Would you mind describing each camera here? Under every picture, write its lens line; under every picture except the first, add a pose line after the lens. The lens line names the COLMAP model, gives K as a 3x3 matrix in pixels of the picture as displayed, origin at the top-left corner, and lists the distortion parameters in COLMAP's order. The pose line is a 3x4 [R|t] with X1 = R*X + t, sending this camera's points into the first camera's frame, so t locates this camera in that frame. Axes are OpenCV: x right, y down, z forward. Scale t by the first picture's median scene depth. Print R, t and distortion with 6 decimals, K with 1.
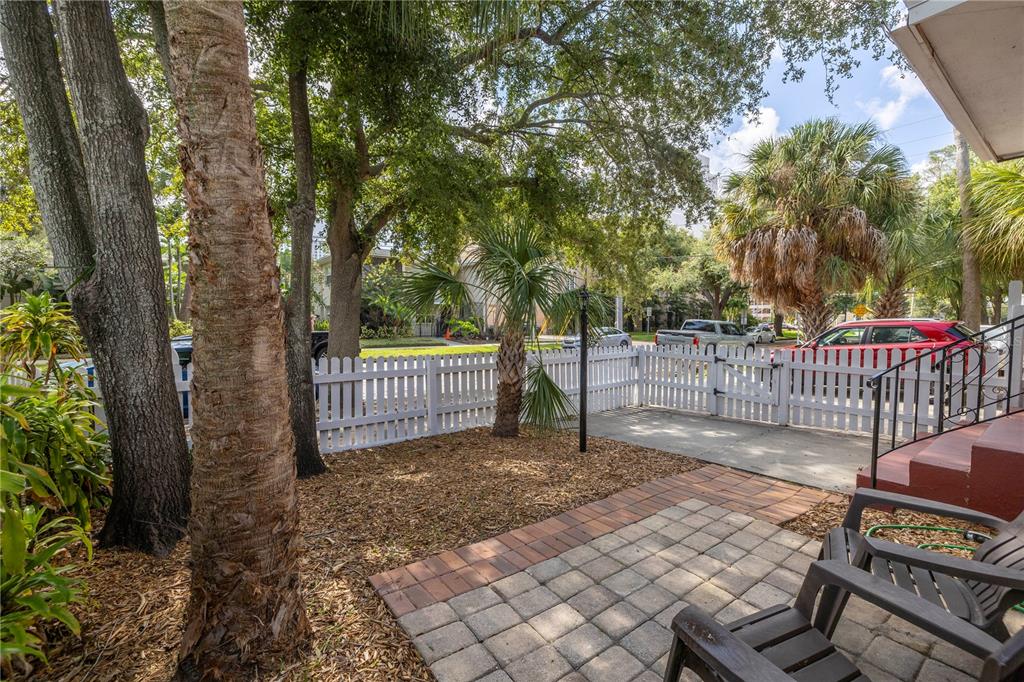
lens RADIAL K [[432.1, 0, 505.0], [0, 432.1, 337.6], [0, 0, 1]] dist [-0.000836, -0.000144]
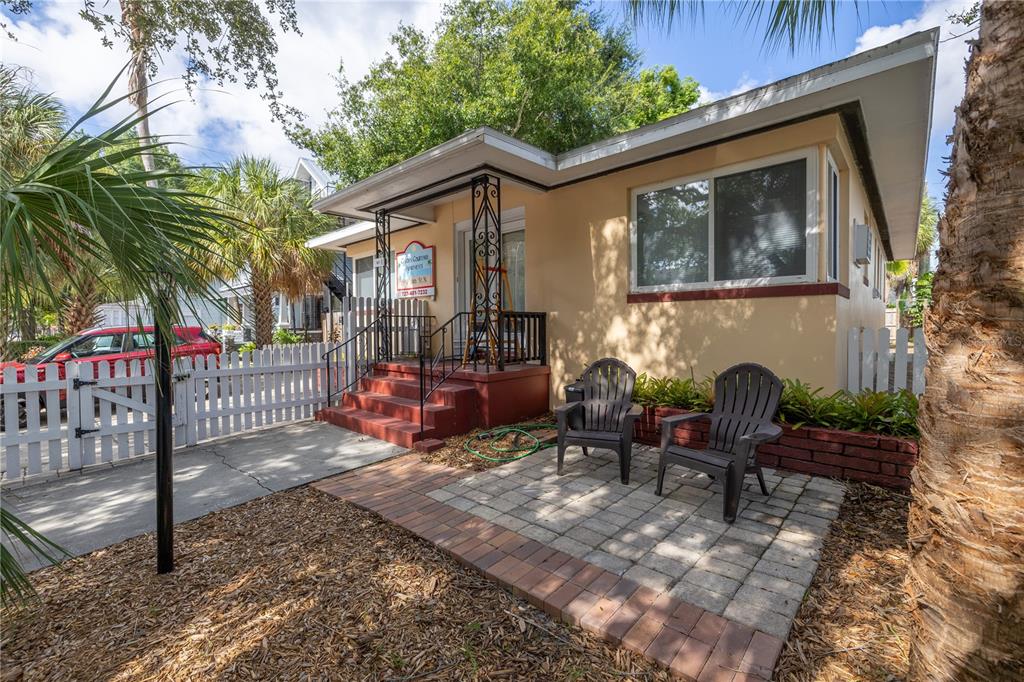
lens RADIAL K [[432.1, 0, 505.0], [0, 432.1, 337.6], [0, 0, 1]] dist [-0.000836, -0.000144]
pose [[-0.193941, -0.029669, 0.980565, -0.523391], [0.053699, 0.997723, 0.040809, -0.021673], [-0.979542, 0.060570, -0.191906, 0.894579]]
